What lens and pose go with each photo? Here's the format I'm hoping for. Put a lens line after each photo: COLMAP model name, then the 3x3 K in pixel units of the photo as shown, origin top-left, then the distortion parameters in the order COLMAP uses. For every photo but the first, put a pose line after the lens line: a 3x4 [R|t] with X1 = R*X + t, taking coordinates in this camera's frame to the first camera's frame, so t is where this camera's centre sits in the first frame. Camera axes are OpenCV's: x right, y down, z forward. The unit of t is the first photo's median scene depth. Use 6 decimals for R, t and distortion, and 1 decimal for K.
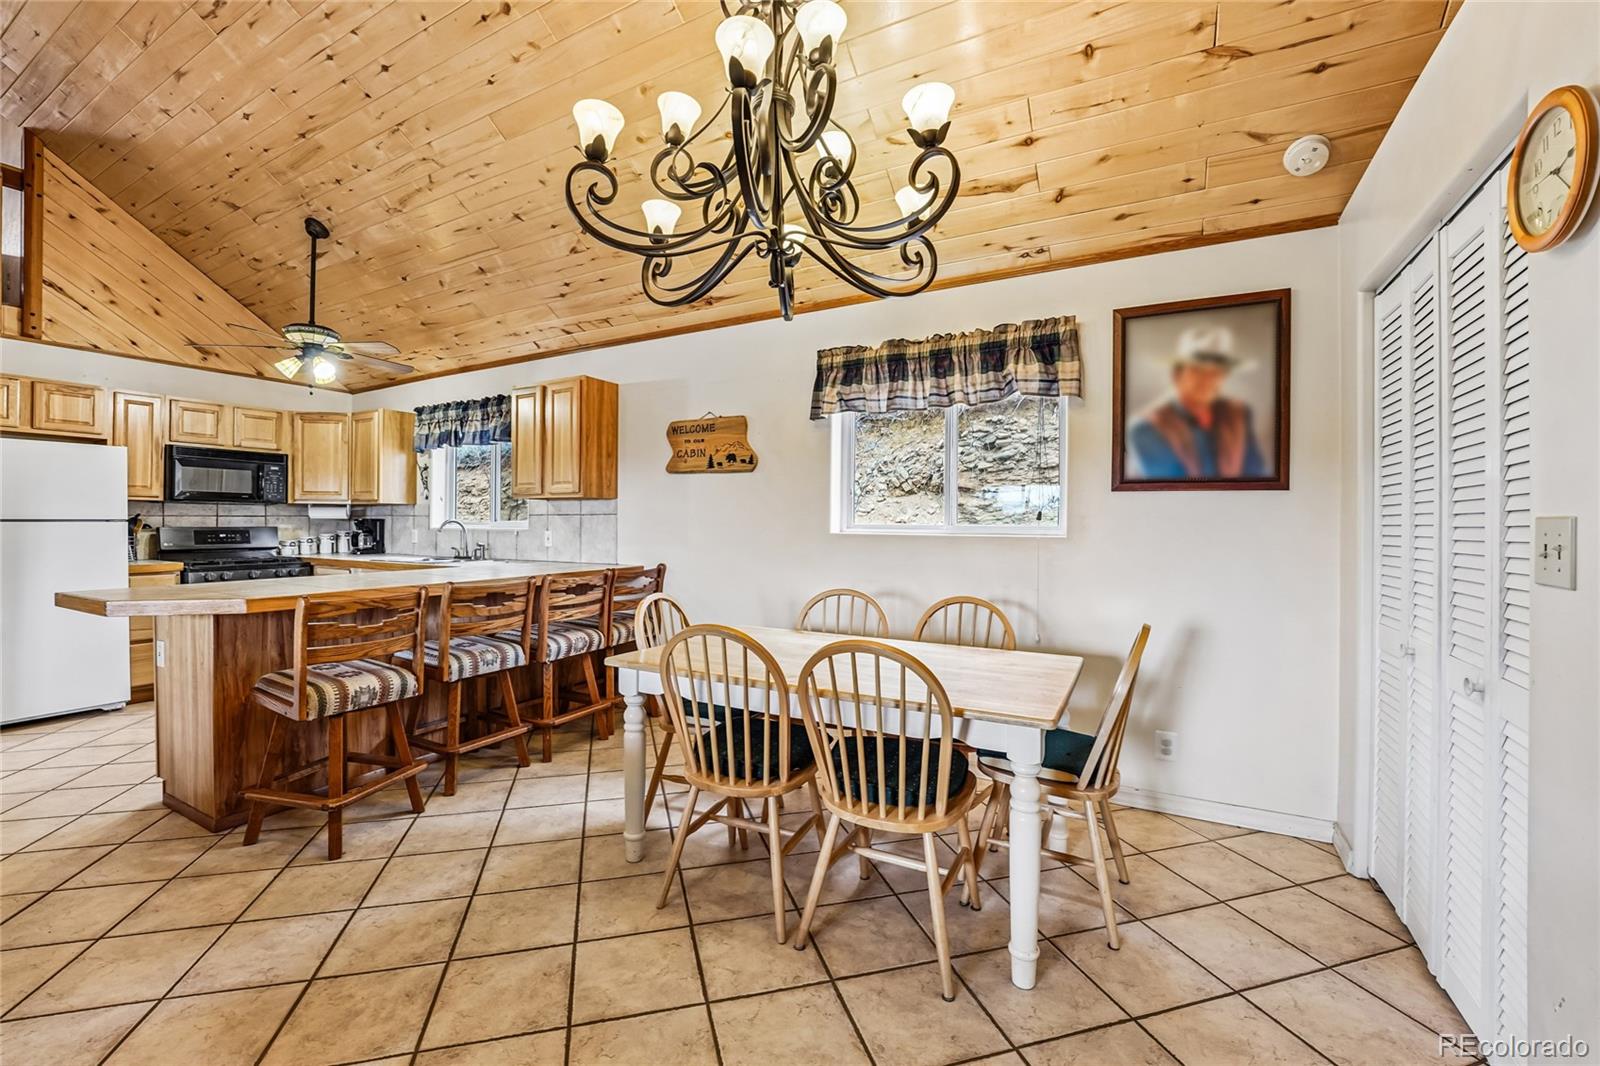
lens RADIAL K [[664.3, 0, 788.6], [0, 664.3, 528.5], [0, 0, 1]] dist [-0.032597, 0.005990]
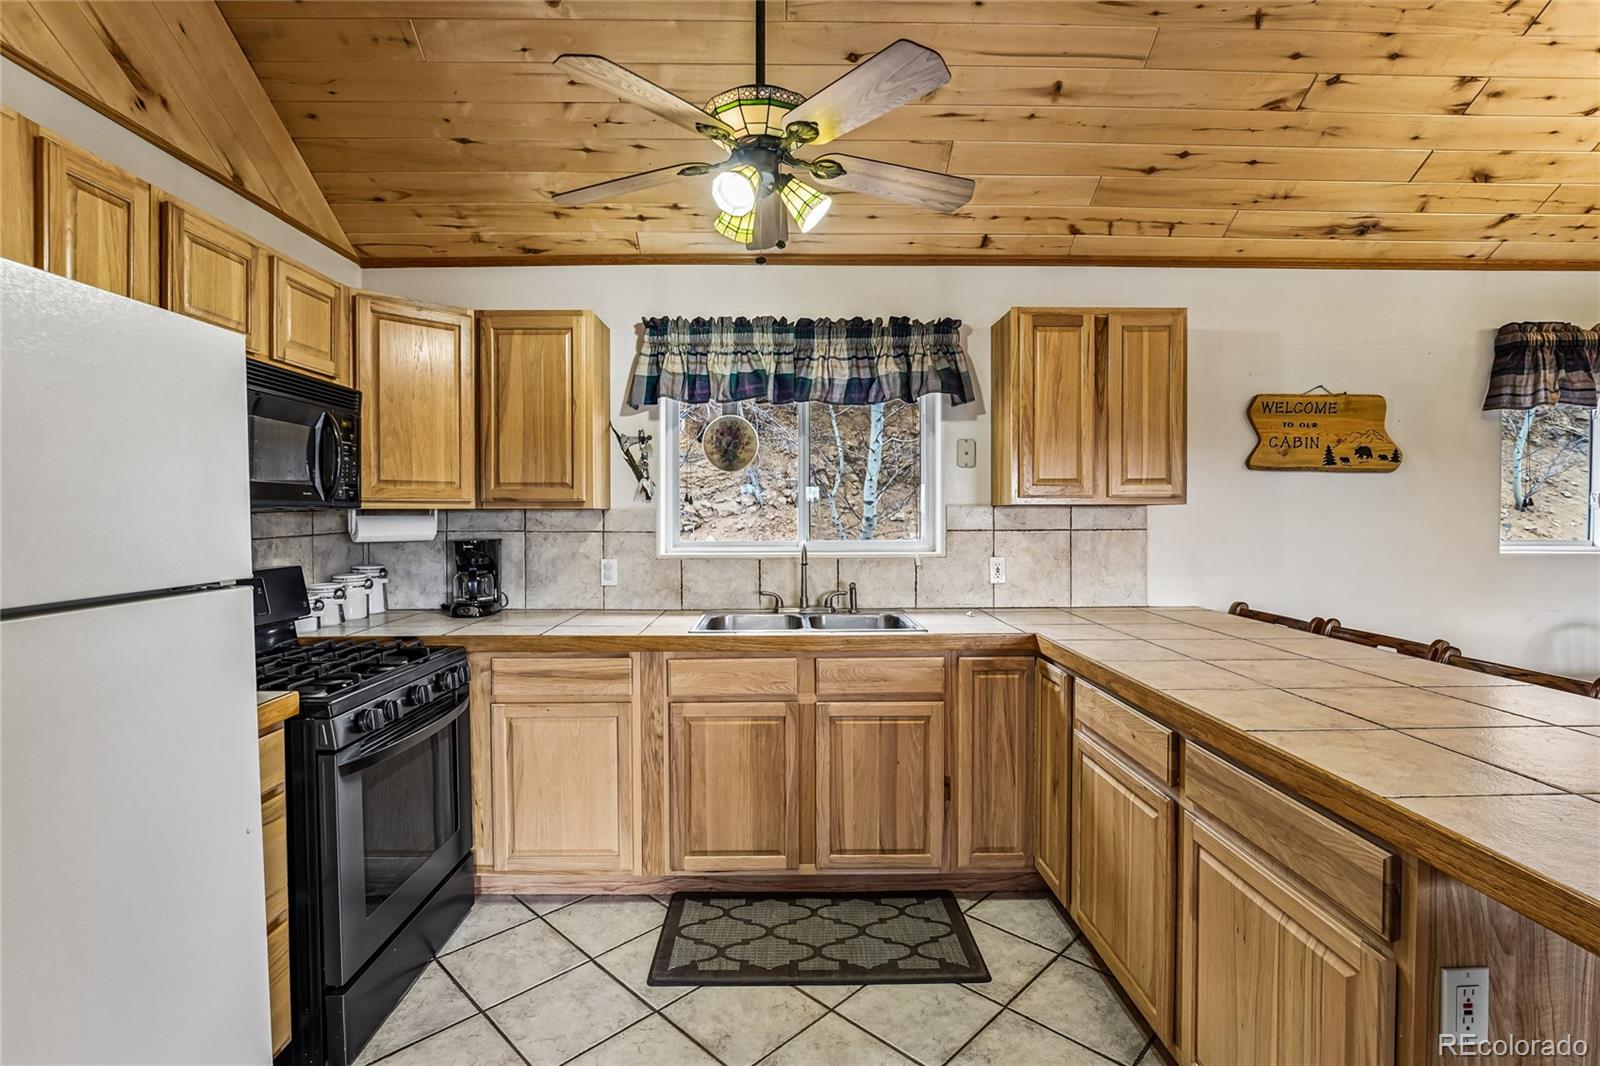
lens RADIAL K [[754.9, 0, 795.0], [0, 754.9, 527.4], [0, 0, 1]] dist [-0.011352, 0.000081]
pose [[0.862736, -0.015775, 0.505409, -0.962714], [0.010200, 0.999853, 0.013798, -0.038430], [-0.505552, -0.006749, 0.862770, 0.559443]]
